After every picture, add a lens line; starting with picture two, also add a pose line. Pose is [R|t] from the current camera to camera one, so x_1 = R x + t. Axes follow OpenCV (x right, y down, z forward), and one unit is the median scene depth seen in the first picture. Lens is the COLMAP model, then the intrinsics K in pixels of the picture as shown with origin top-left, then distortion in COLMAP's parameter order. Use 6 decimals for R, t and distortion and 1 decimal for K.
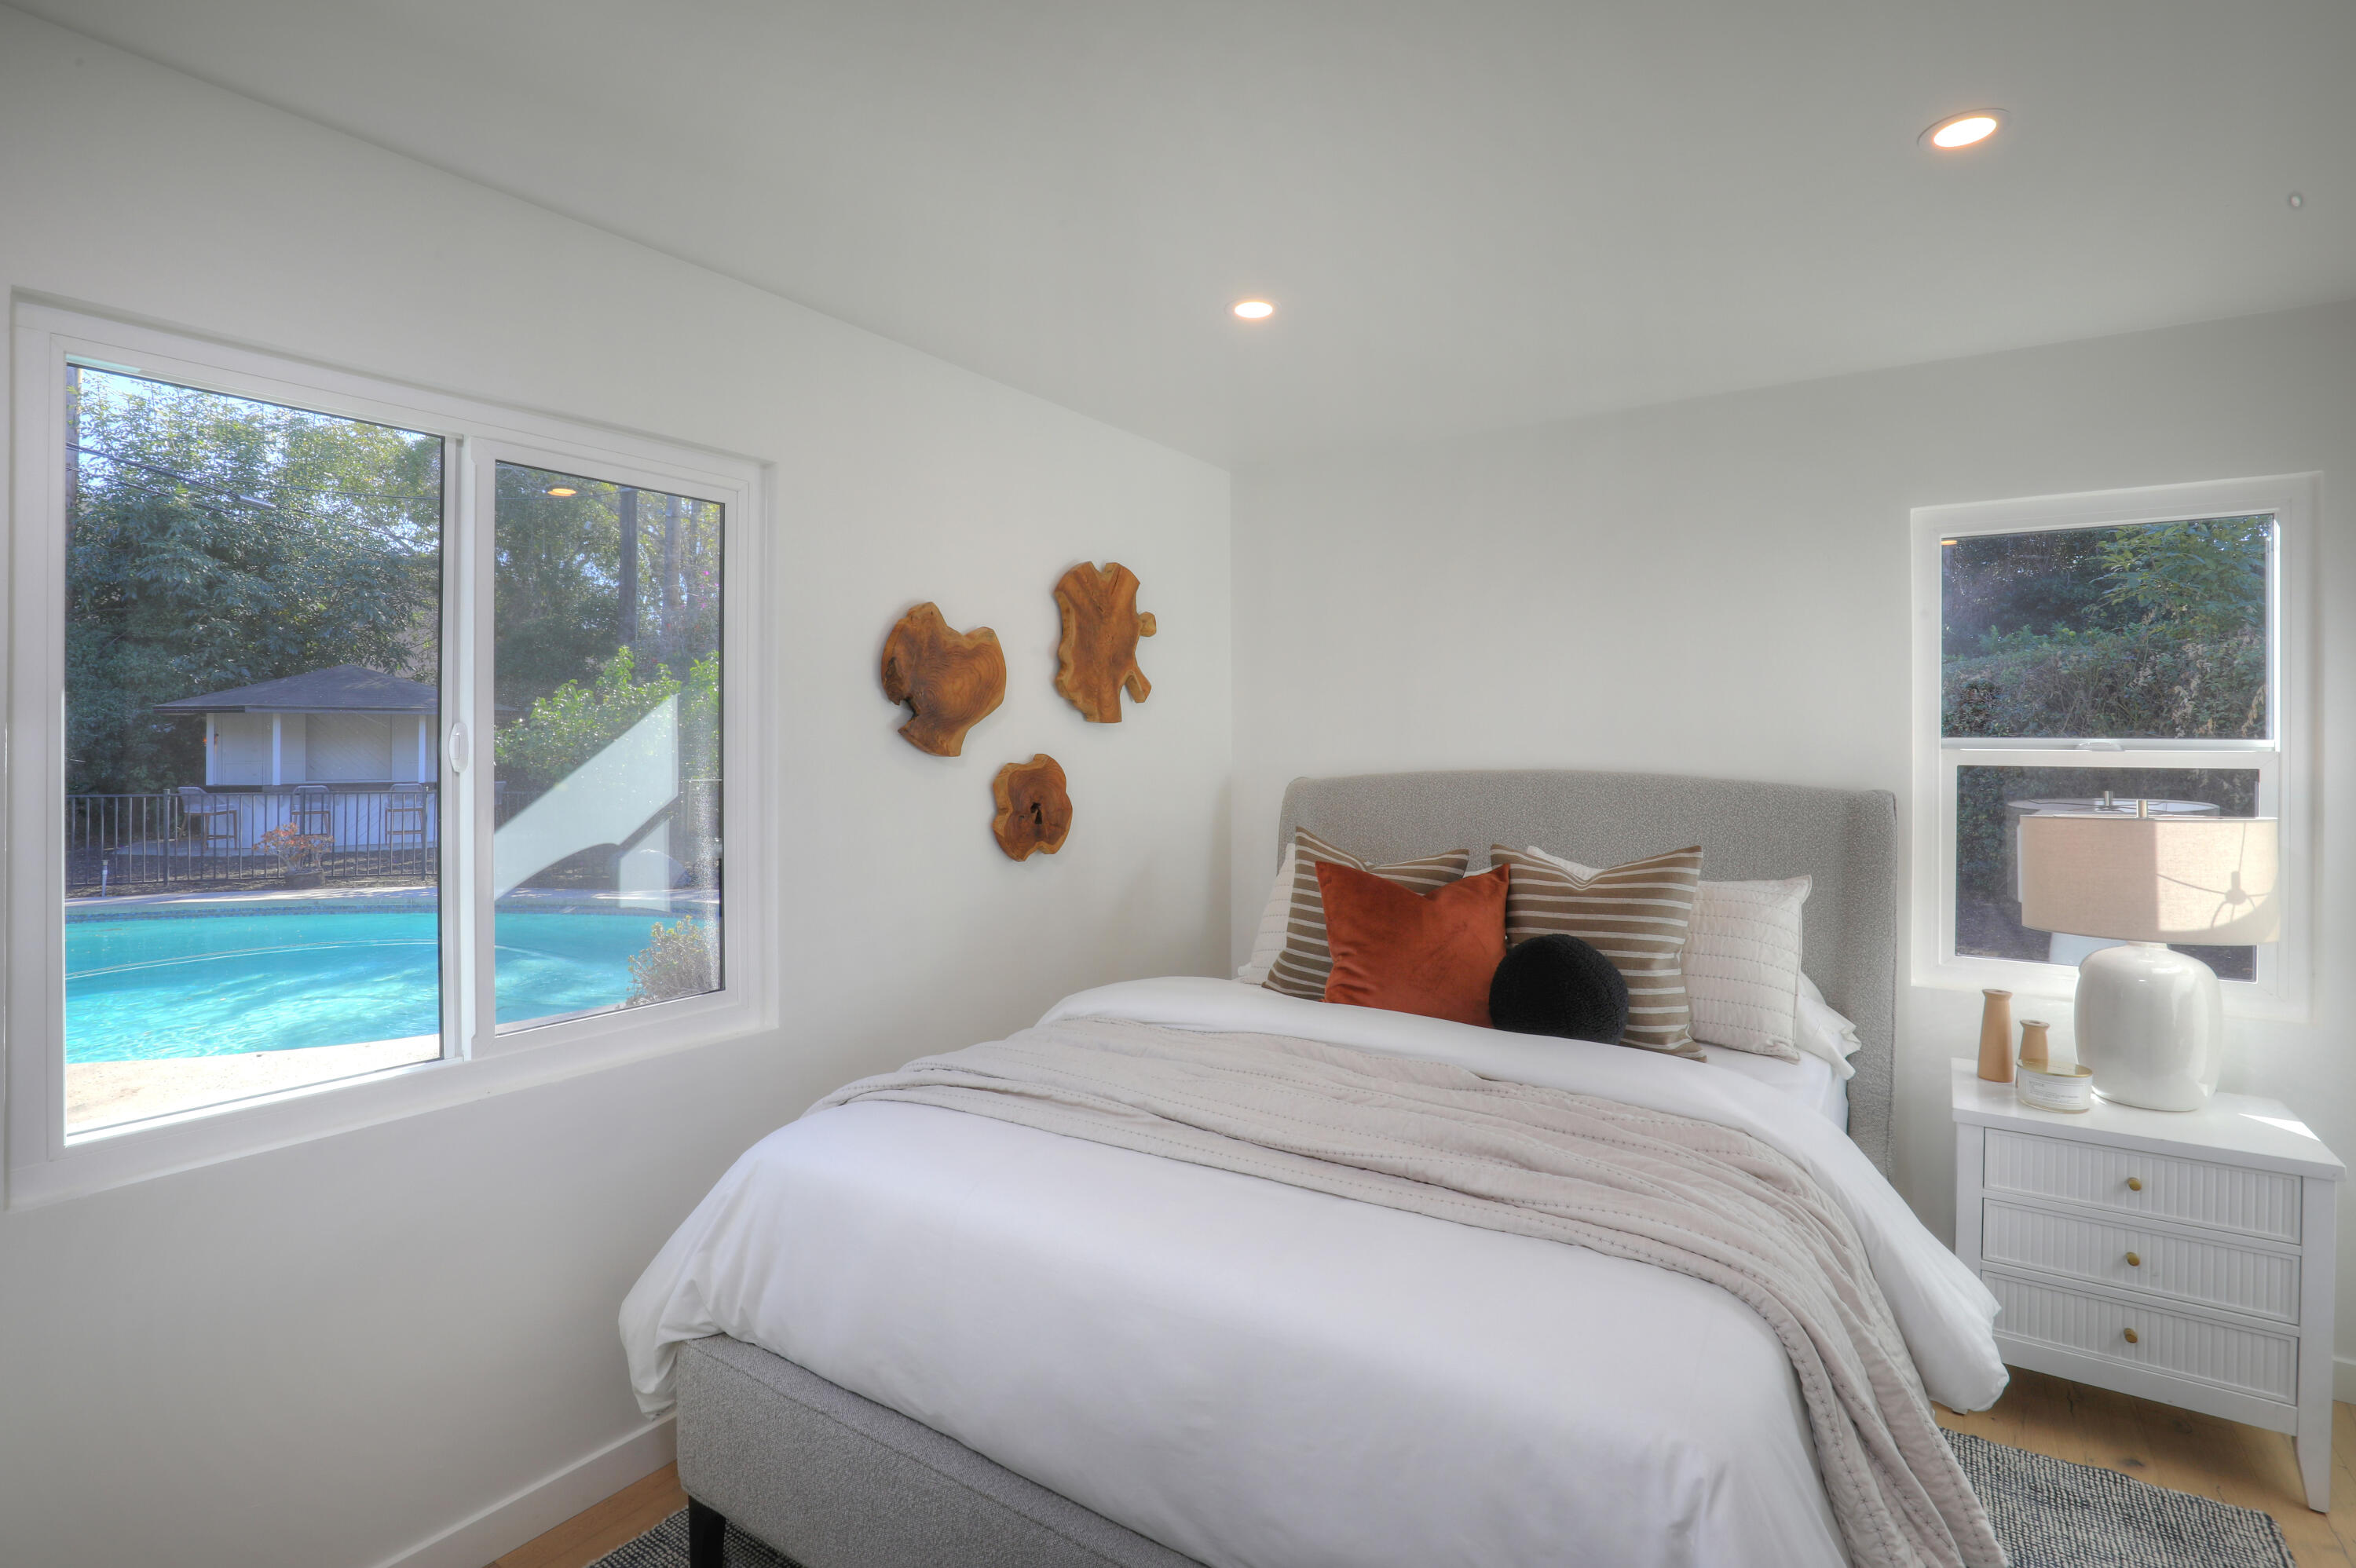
lens RADIAL K [[1080.9, 0, 1193.5], [0, 1080.9, 732.3], [0, 0, 1]] dist [-0.025082, 0.003452]
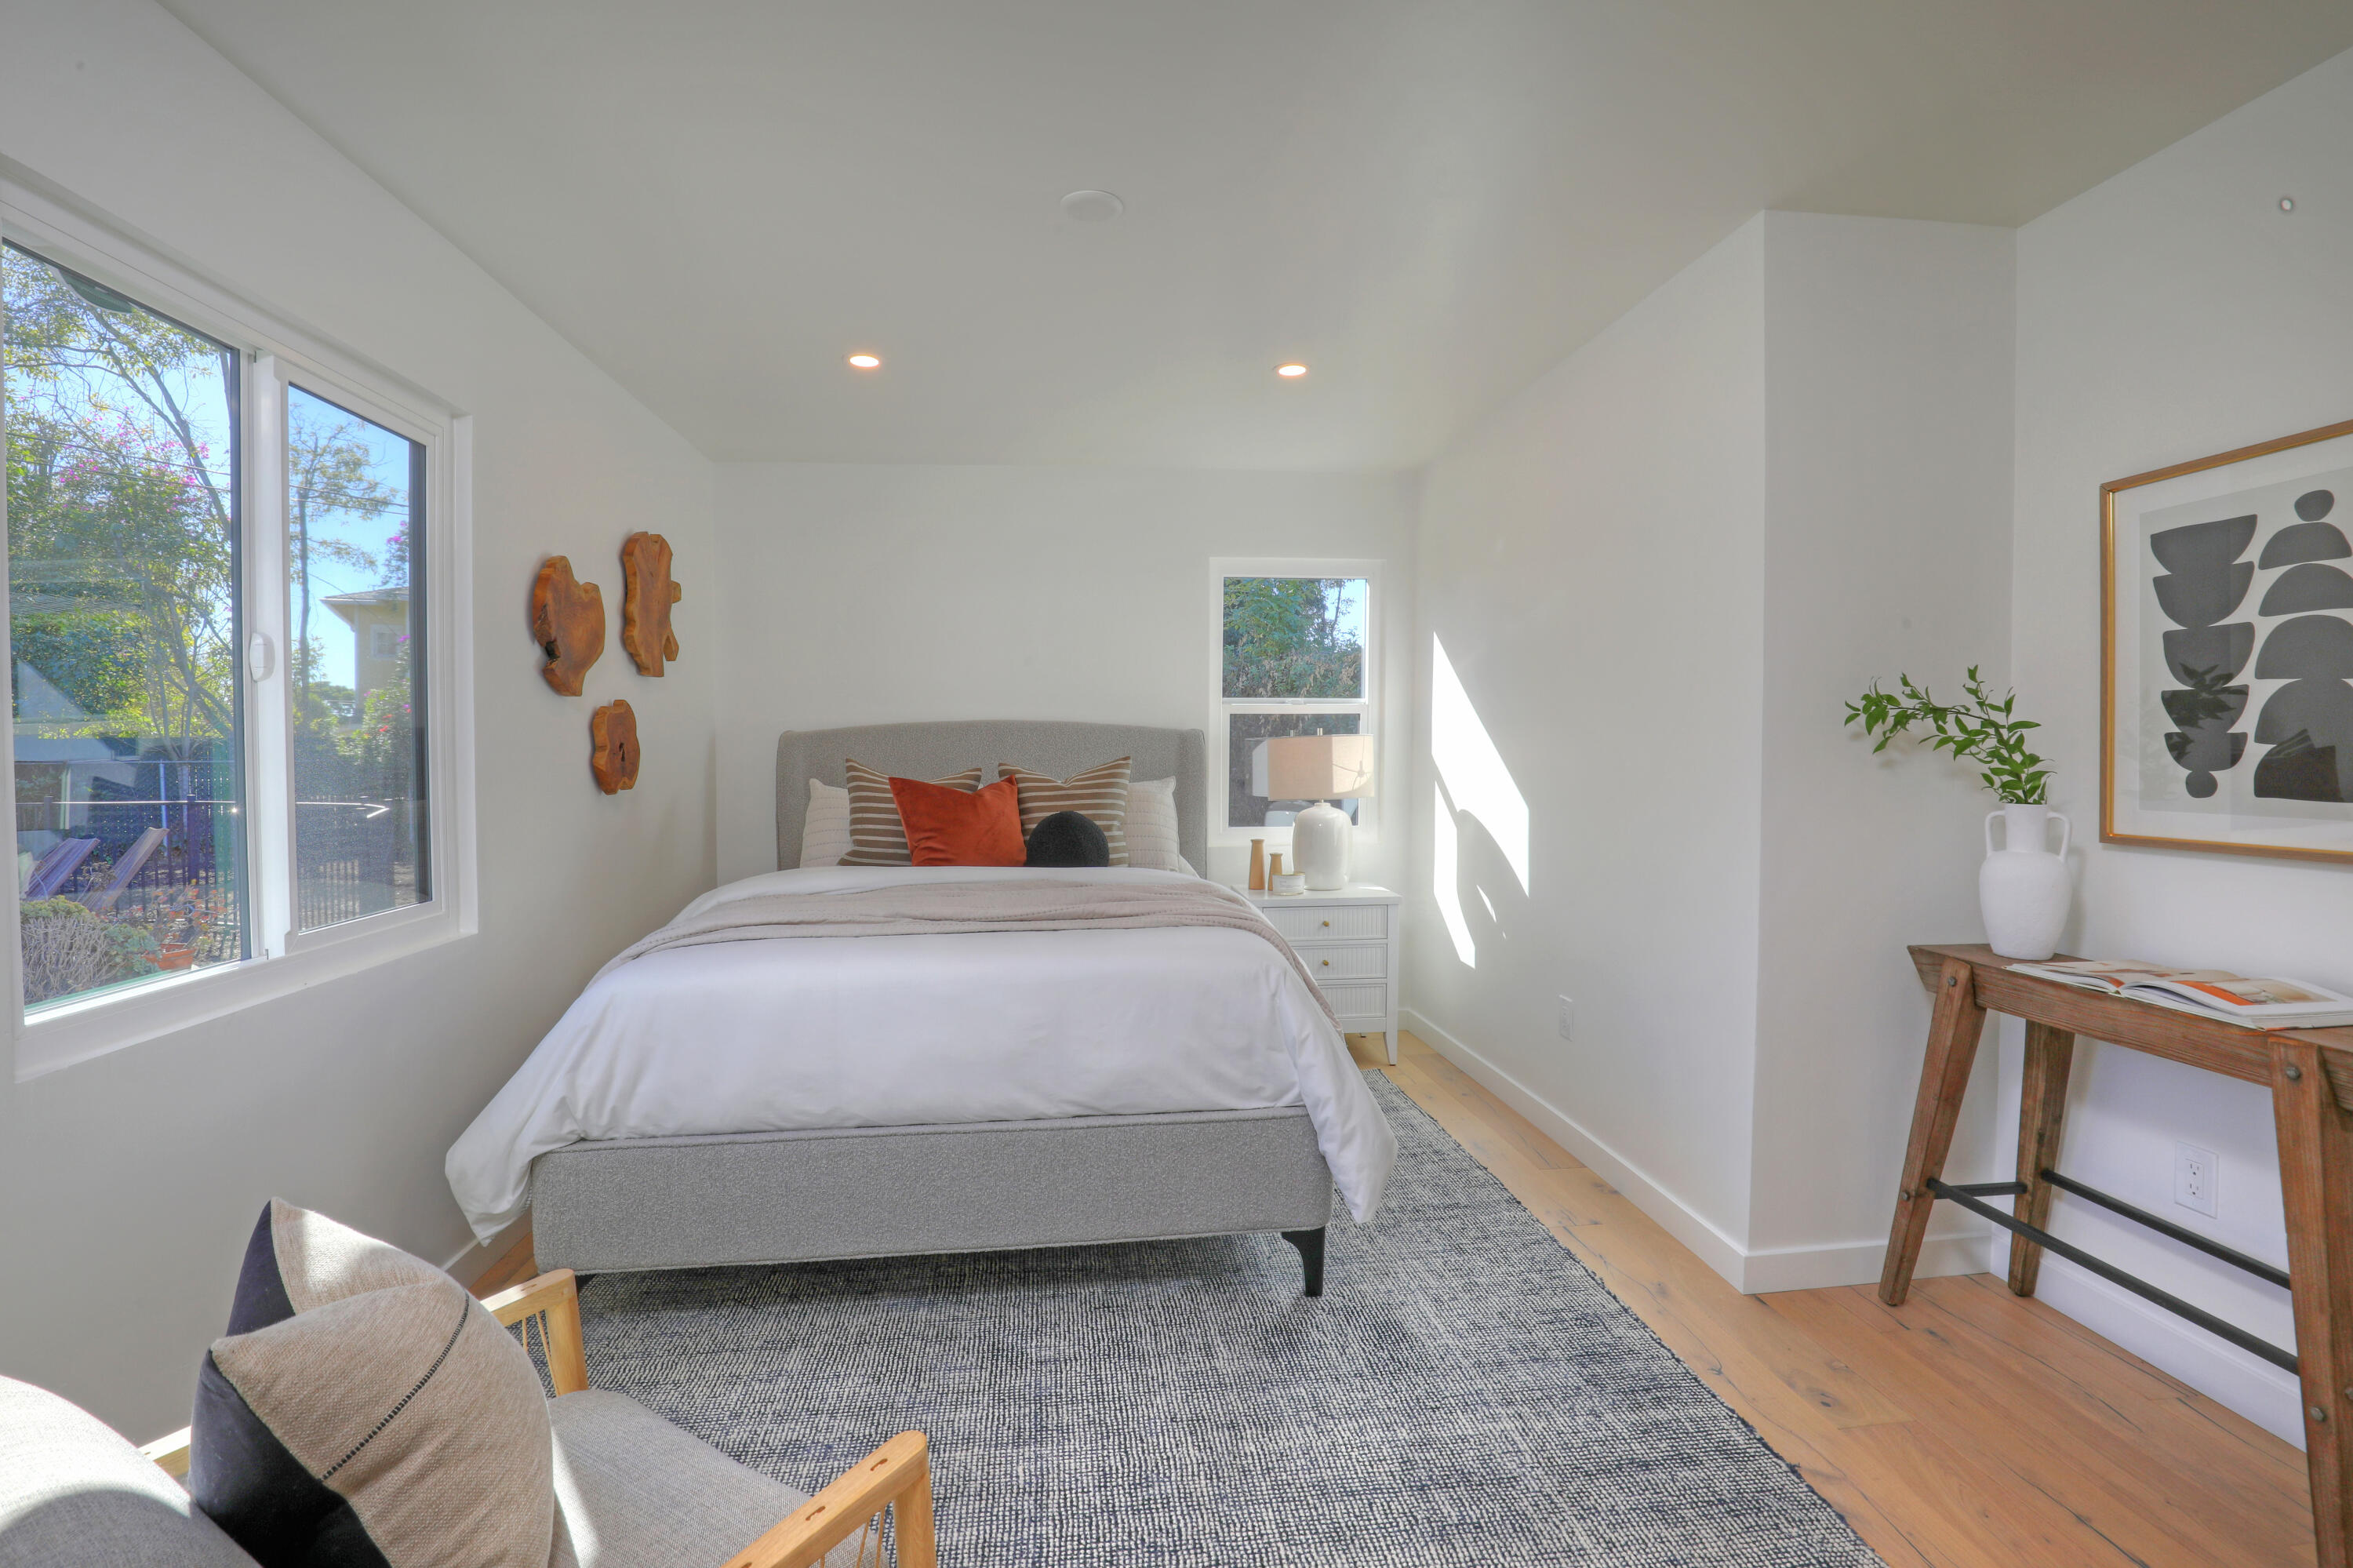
lens RADIAL K [[1079.7, 0, 1175.1], [0, 1079.7, 780.8], [0, 0, 1]] dist [-0.025082, 0.003452]
pose [[0.762355, -0.031708, 0.646382, -0.506613], [0.004671, 0.999043, 0.043498, 0.069827], [-0.647143, -0.030141, 0.761773, -0.270791]]
